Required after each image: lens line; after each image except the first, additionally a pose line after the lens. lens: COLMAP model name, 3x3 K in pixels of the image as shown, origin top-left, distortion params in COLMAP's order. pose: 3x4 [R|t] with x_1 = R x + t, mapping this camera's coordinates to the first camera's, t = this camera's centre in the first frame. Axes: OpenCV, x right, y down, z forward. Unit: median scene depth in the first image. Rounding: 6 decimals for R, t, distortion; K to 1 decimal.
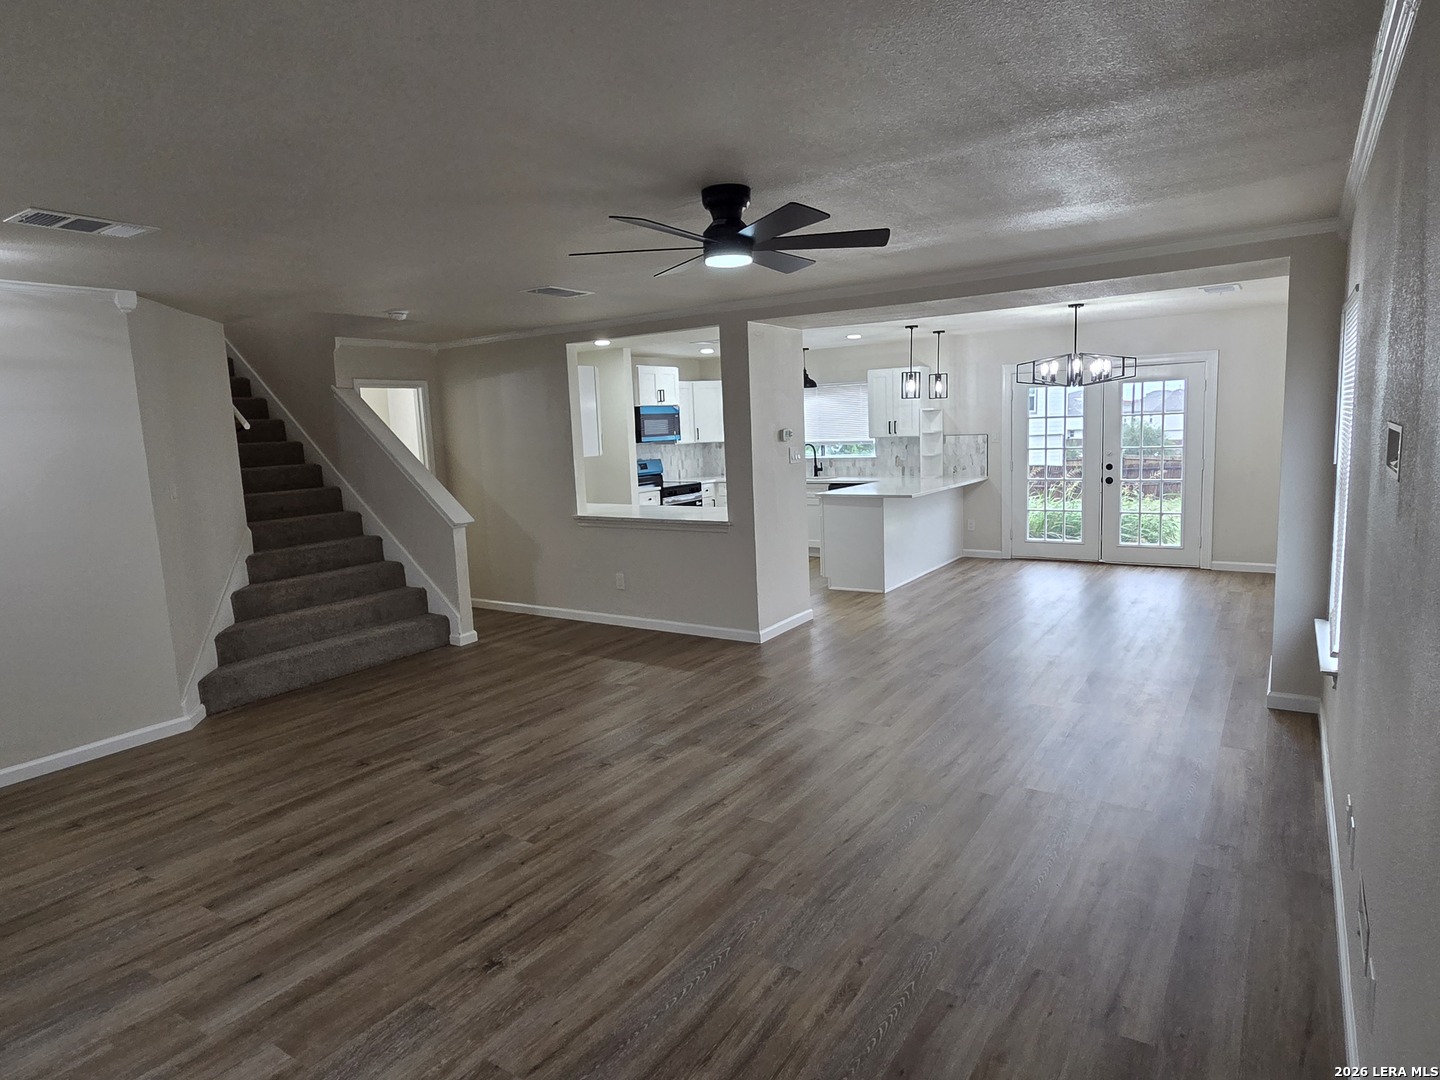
lens RADIAL K [[820.9, 0, 714.6], [0, 820.9, 540.3], [0, 0, 1]] dist [-0.000209, 0.000006]
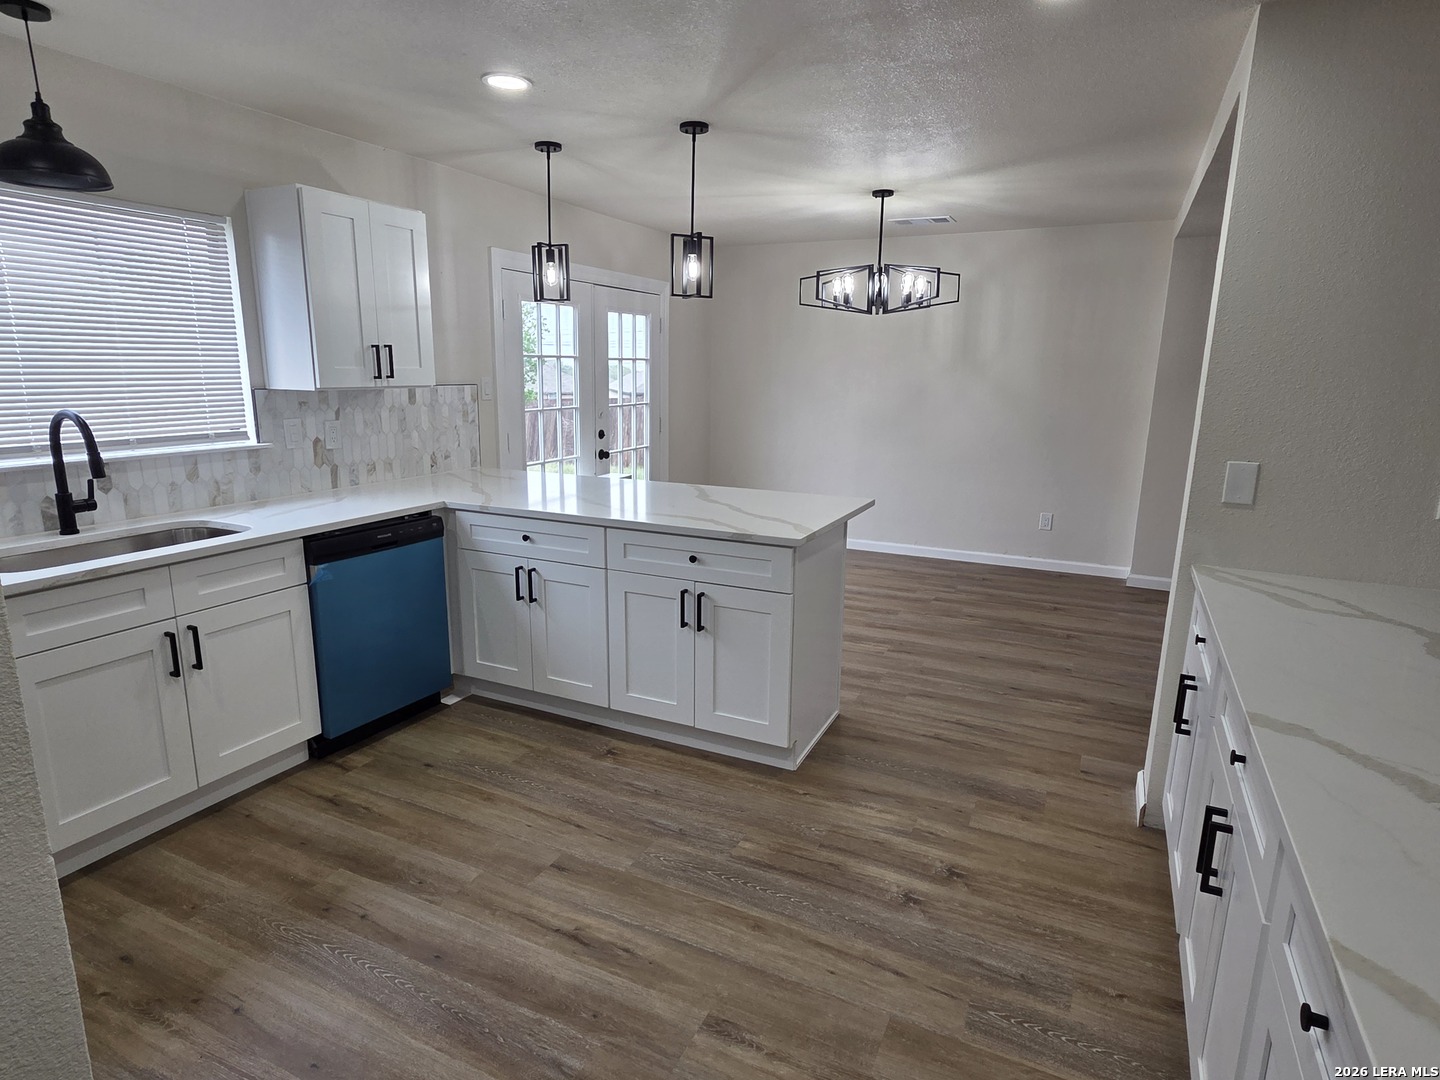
lens RADIAL K [[795.6, 0, 714.6], [0, 795.6, 553.0], [0, 0, 1]] dist [-0.006981, 0.001328]
pose [[-0.143286, -0.185699, 0.972103, -0.170304], [0.132844, 0.969741, 0.204828, -0.101293], [-0.980725, 0.158487, -0.114281, 0.862118]]
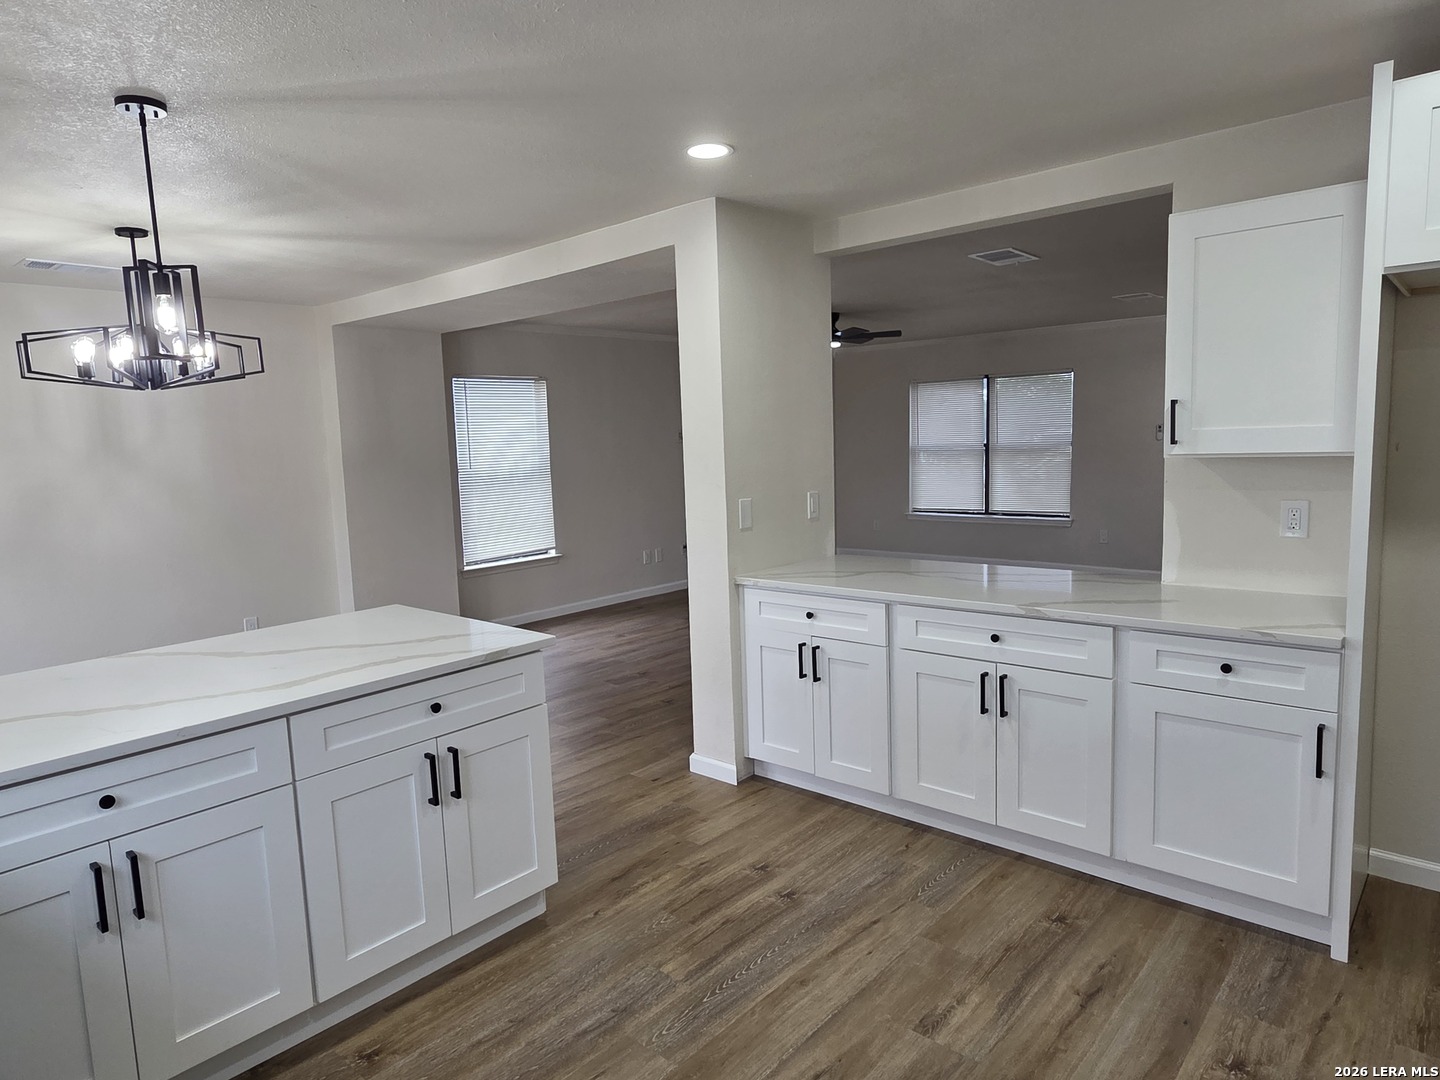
lens RADIAL K [[881.3, 0, 694.5], [0, 881.3, 553.2], [0, 0, 1]] dist [-0.004142, 0.001623]
pose [[-0.986142, 0.062308, 0.153760, 0.008986], [0.101711, 0.959254, 0.263602, -0.138847], [-0.131071, 0.275588, -0.952298, 1.050442]]
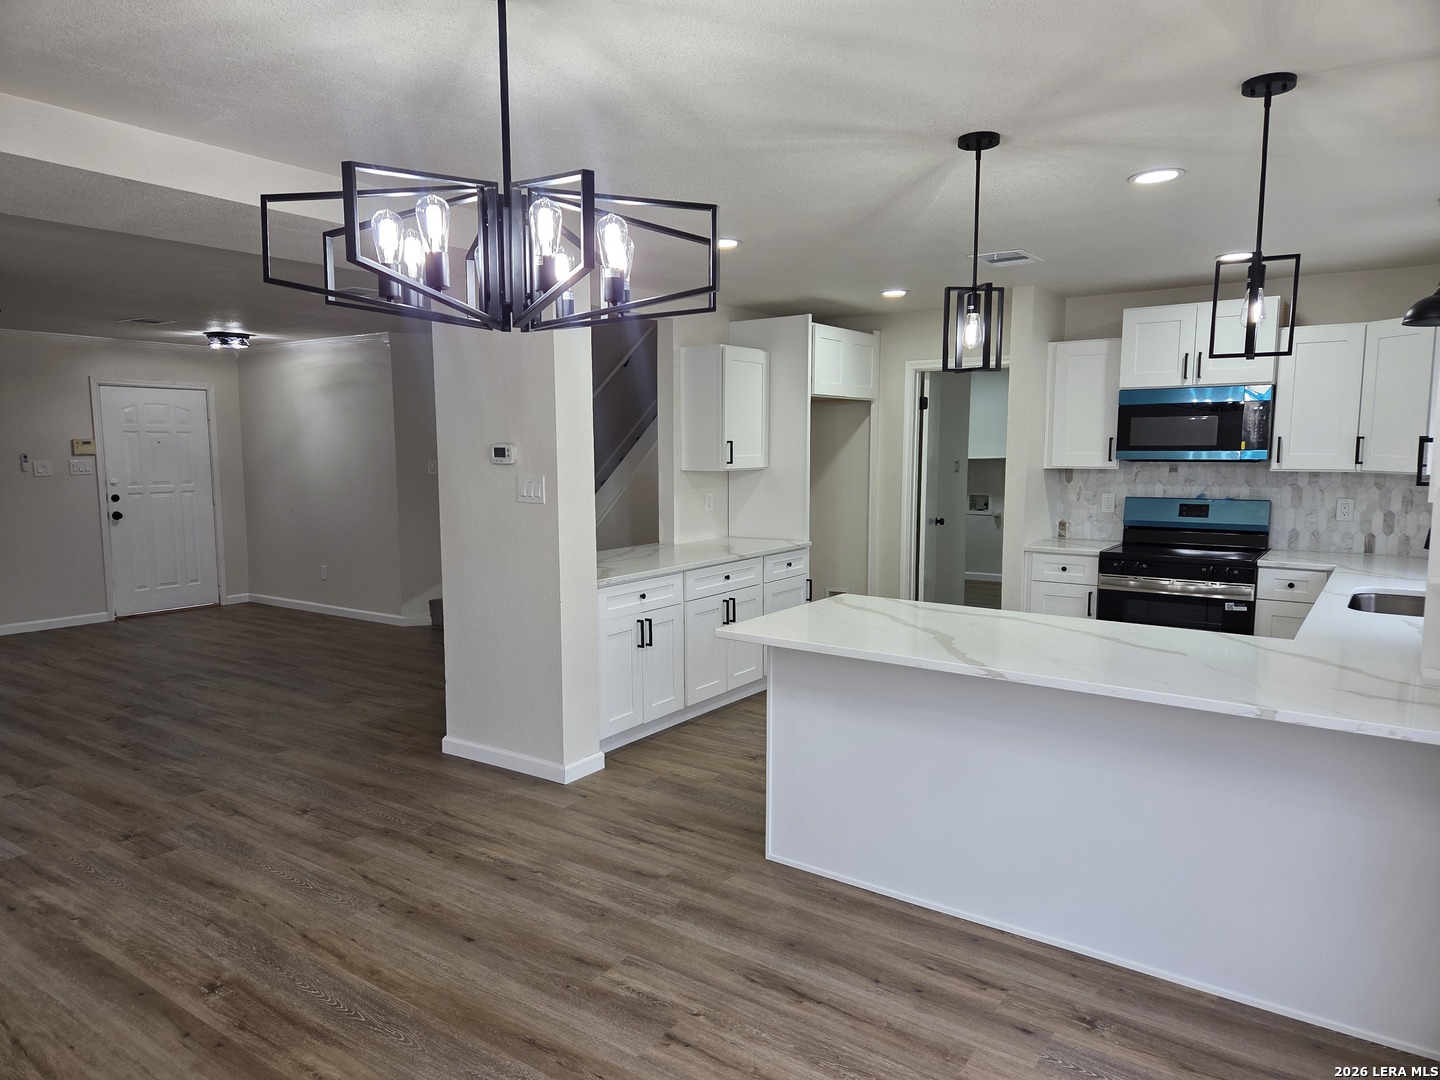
lens RADIAL K [[953.5, 0, 714.1], [0, 953.5, 547.3], [0, 0, 1]] dist [0.059565, -0.026498]
pose [[-0.007935, 0.150840, -0.988526, 0.508959], [-0.136593, 0.979128, 0.150502, -0.120389], [0.990595, 0.136220, 0.012834, 0.735803]]
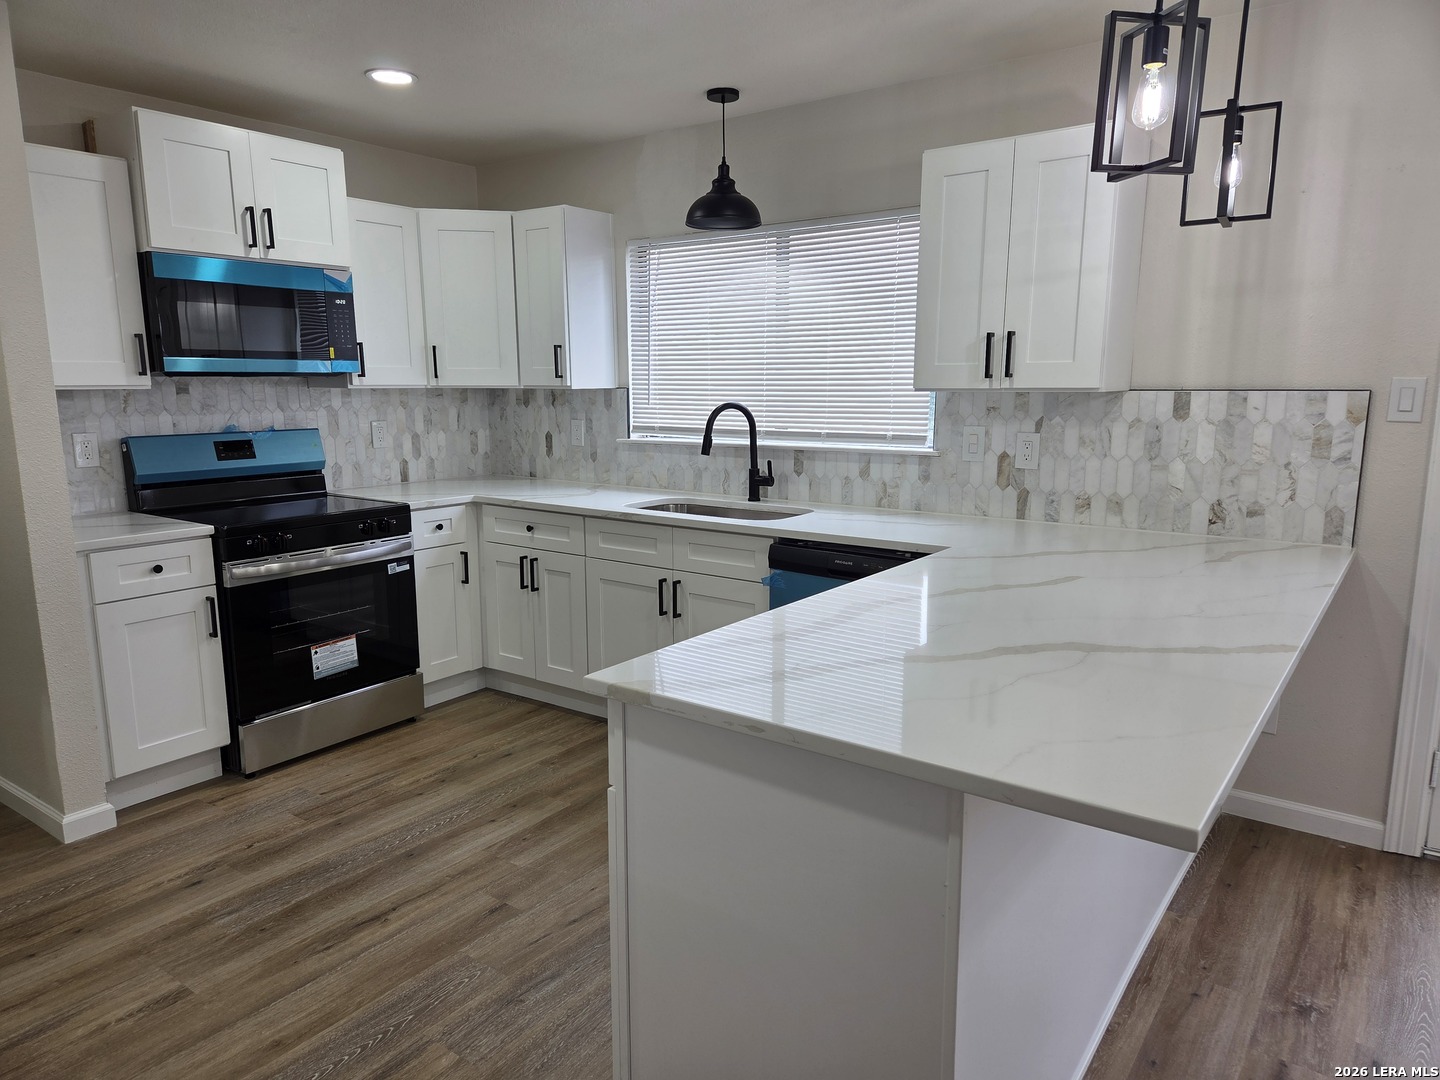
lens RADIAL K [[953.5, 0, 707.4], [0, 953.5, 552.7], [0, 0, 1]] dist [0.059565, -0.026498]
pose [[0.998612, 0.043409, -0.029818, 0.122756], [-0.042082, 0.998154, 0.043791, -0.075993], [0.031664, -0.042475, 0.998596, 0.631891]]
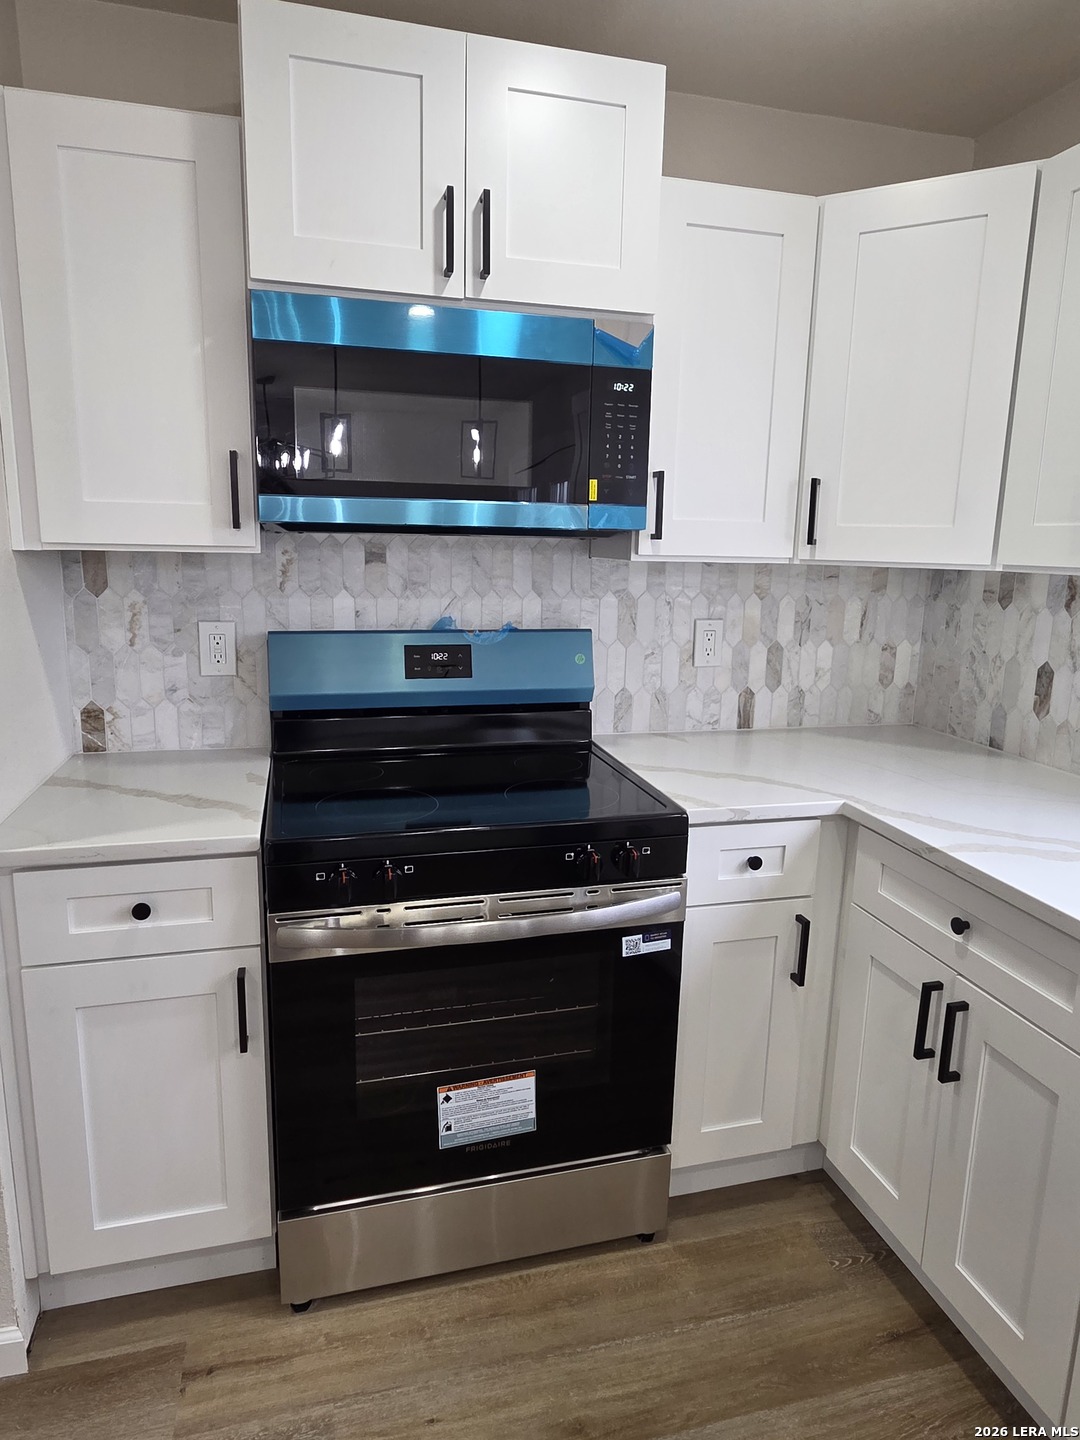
lens RADIAL K [[881.3, 0, 542.3], [0, 881.3, 709.0], [0, 0, 1]] dist [-0.004142, 0.001623]
pose [[0.758404, 0.178622, -0.626831, 0.065818], [-0.142643, 0.983888, 0.107786, -0.108546], [0.635984, 0.007668, 0.771664, 0.885453]]
